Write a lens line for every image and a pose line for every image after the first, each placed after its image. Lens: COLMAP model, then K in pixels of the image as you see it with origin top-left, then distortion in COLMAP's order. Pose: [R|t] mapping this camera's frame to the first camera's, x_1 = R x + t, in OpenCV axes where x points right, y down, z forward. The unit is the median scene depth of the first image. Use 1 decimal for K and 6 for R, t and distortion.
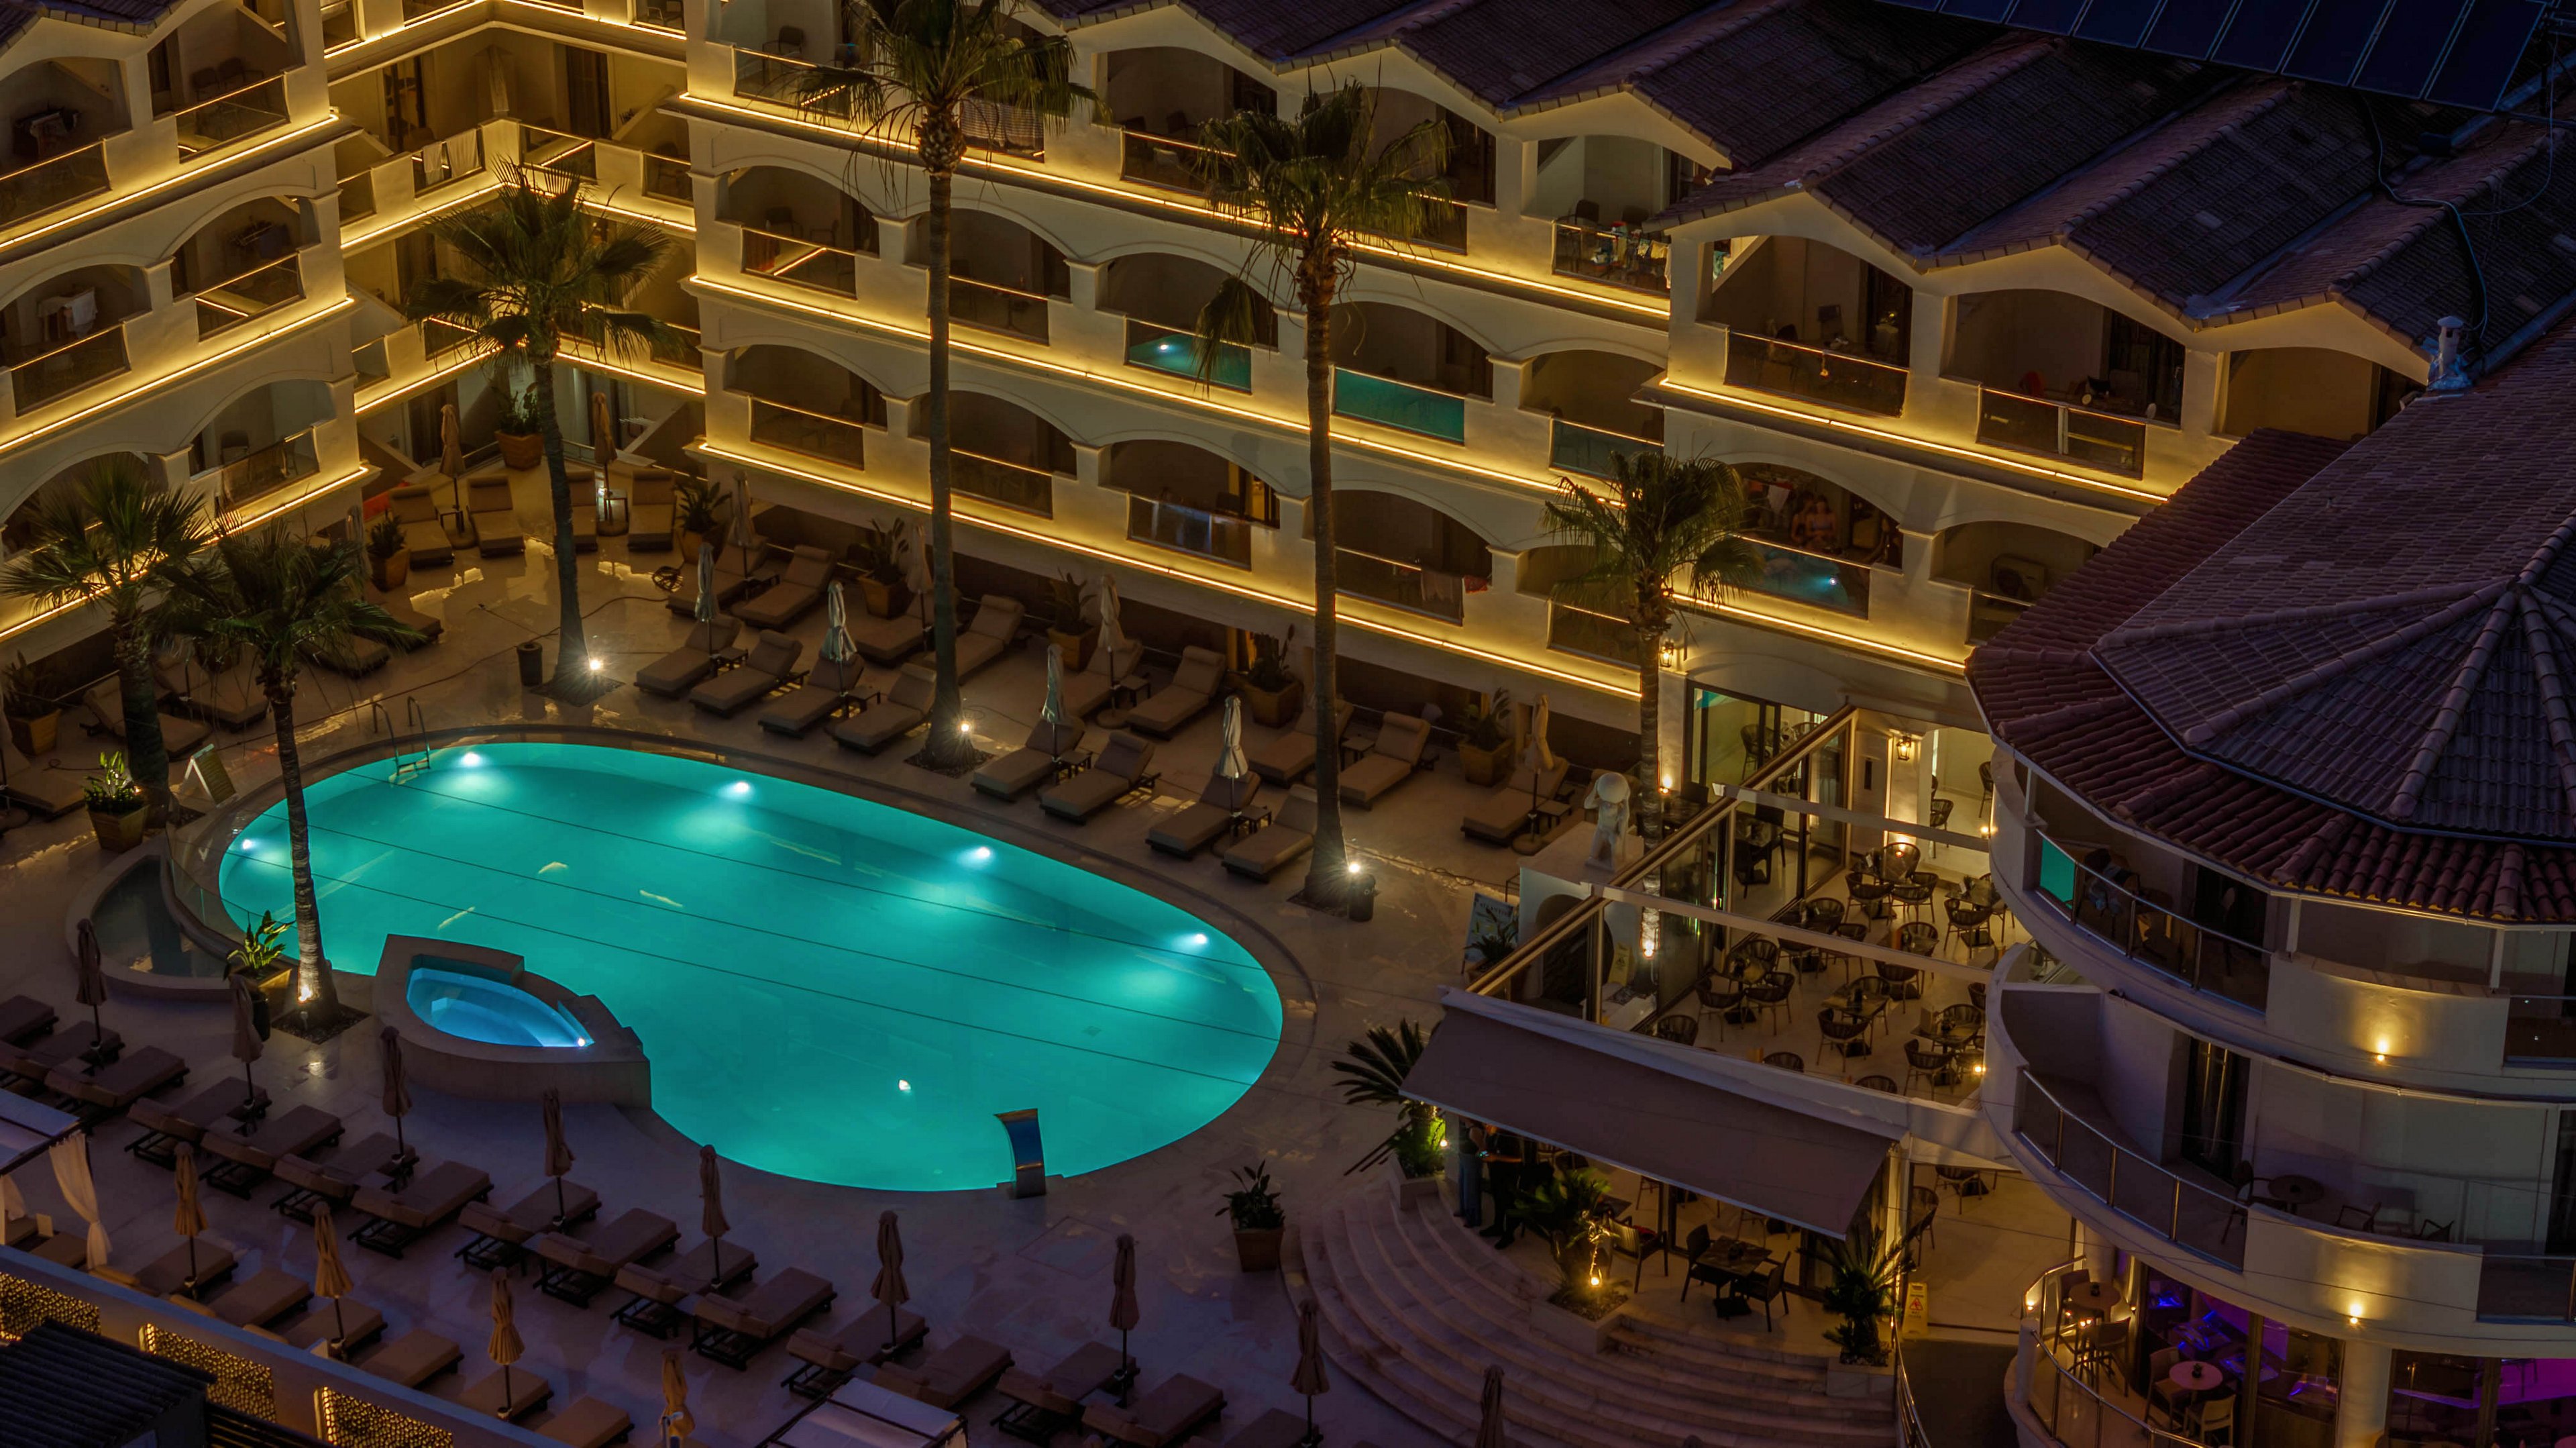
lens RADIAL K [[4996.2, 0, 1288.0], [0, 4996.2, 724.0], [0, 0, 1]] dist [-0.213724, 1.797733]
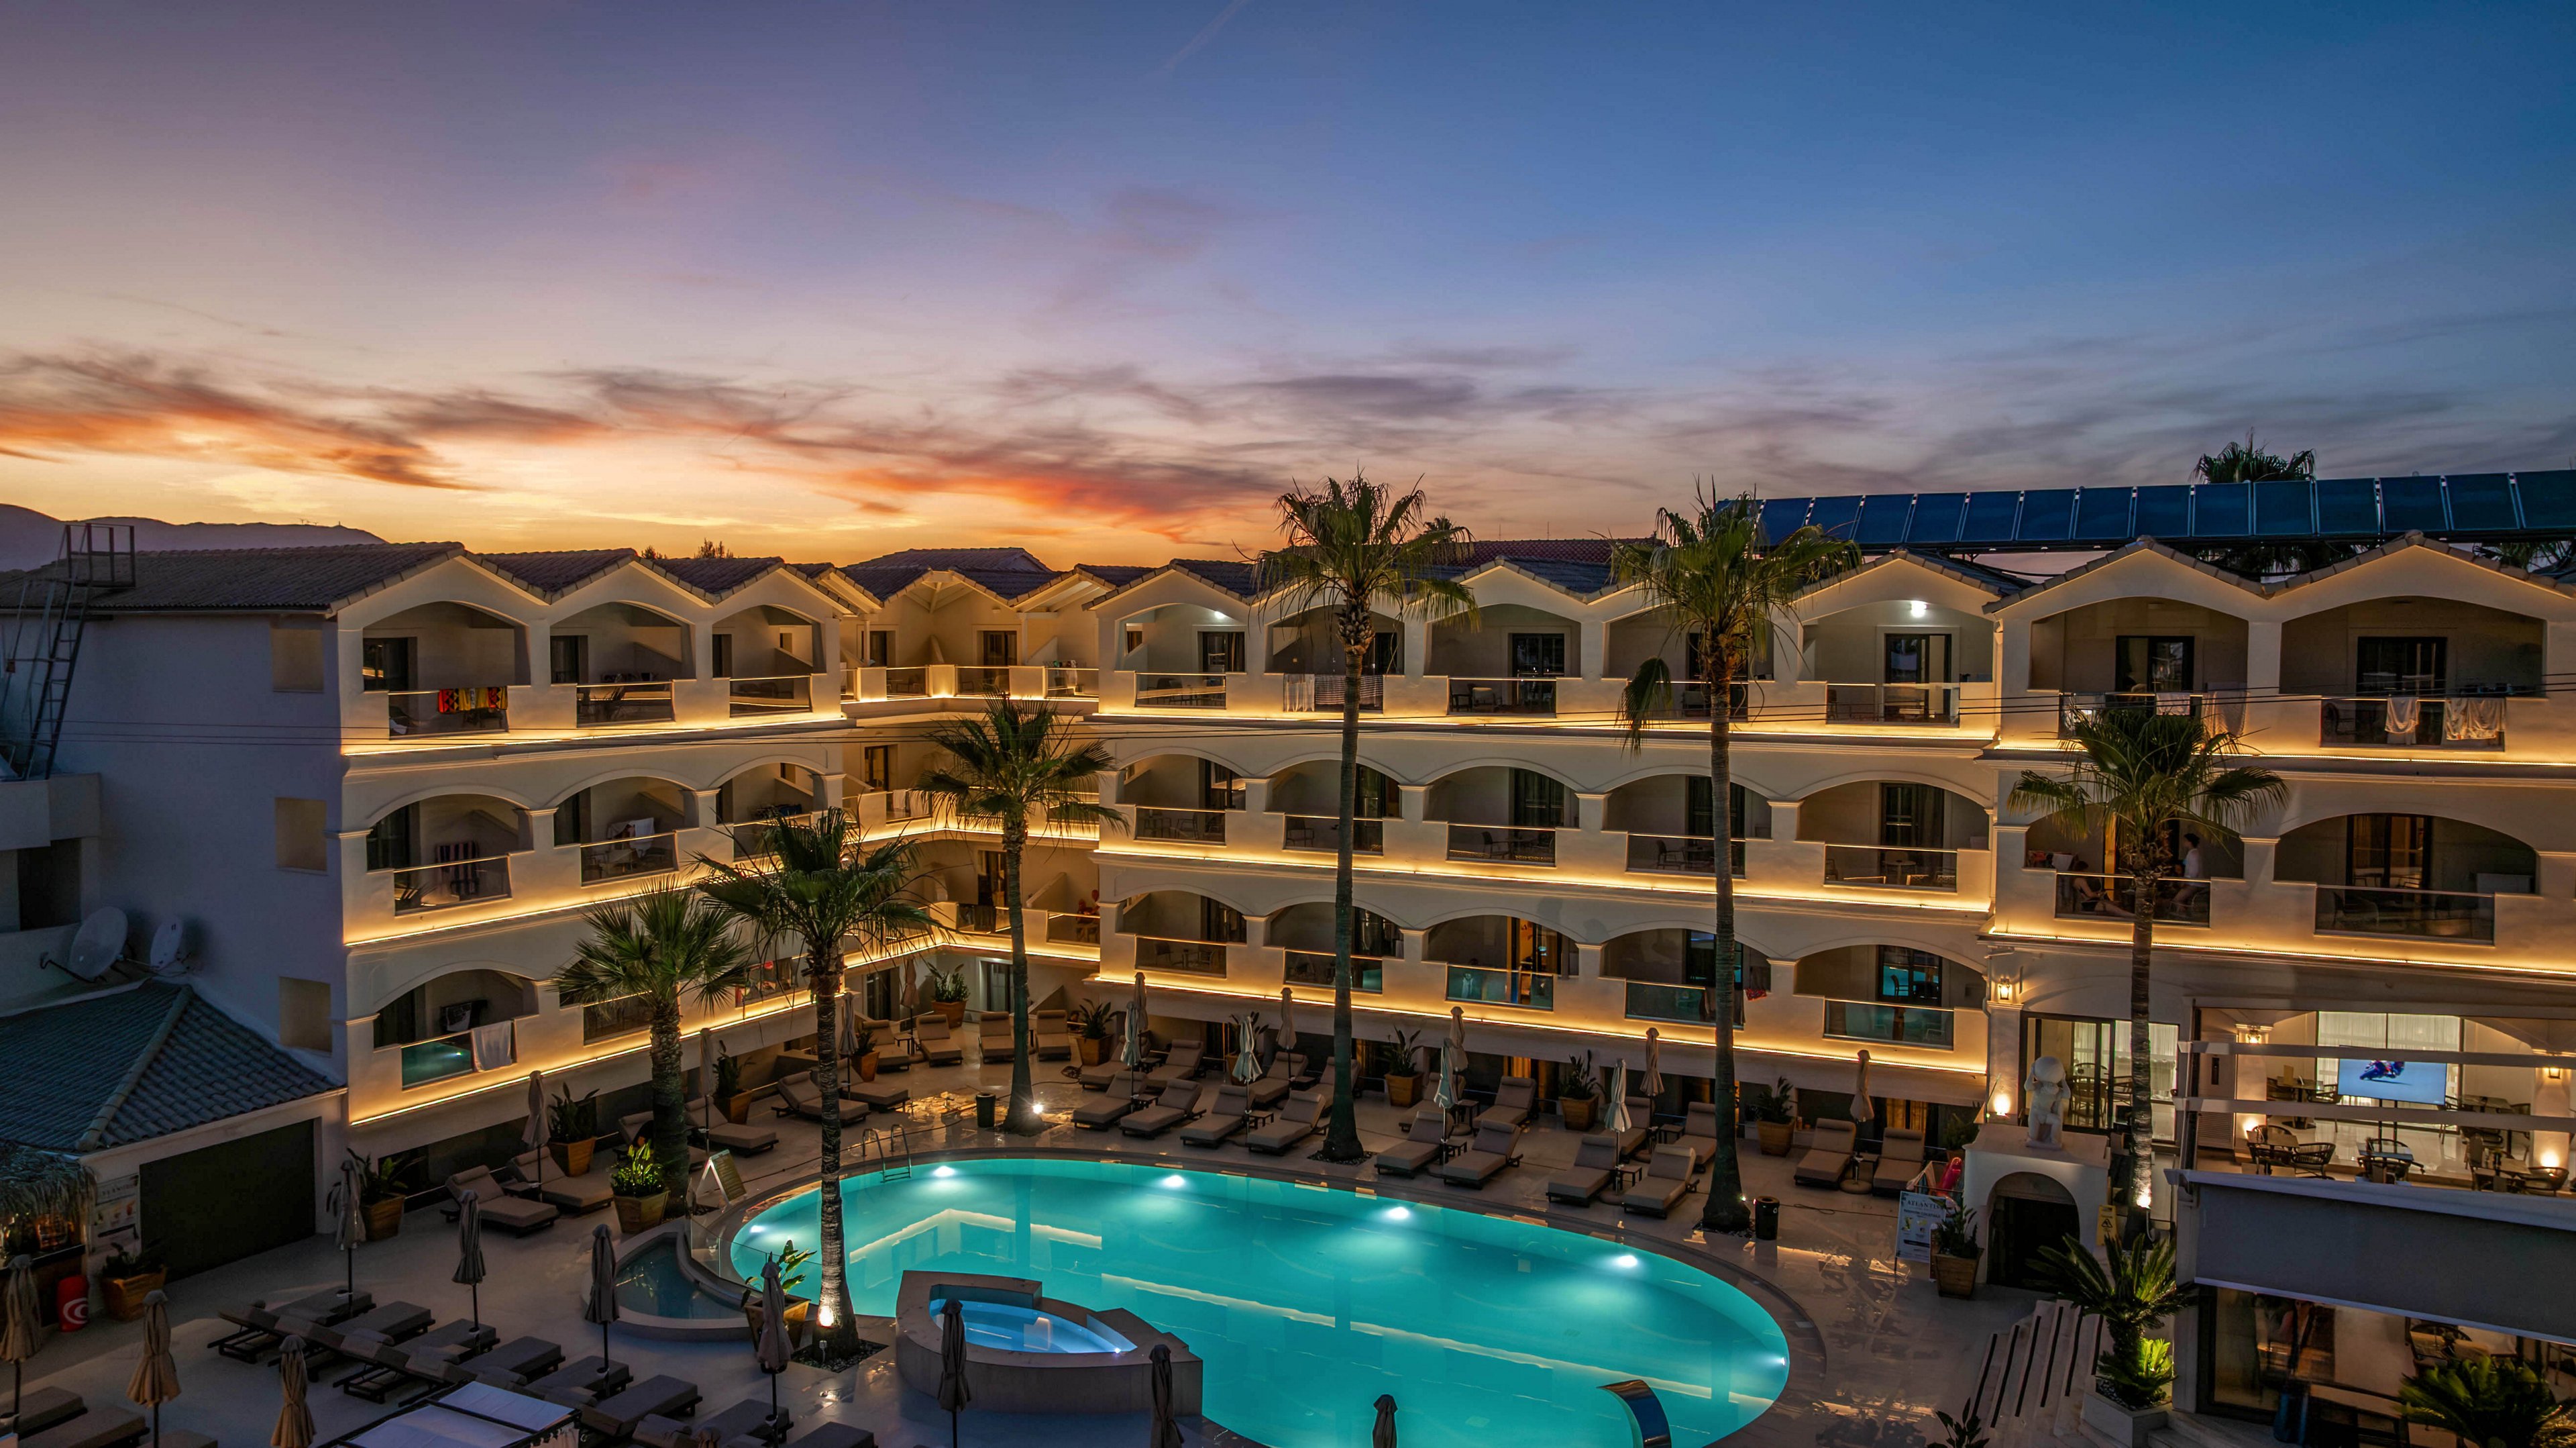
lens RADIAL K [[1795.7, 0, 1288.0], [0, 1795.7, 724.0], [0, 0, 1]] dist [-0.028073, -0.000092]
pose [[0.993817, -0.003827, 0.110968, -0.135272], [0.045076, 0.927252, -0.371715, 0.075056], [-0.101472, 0.374418, 0.921691, 0.575482]]
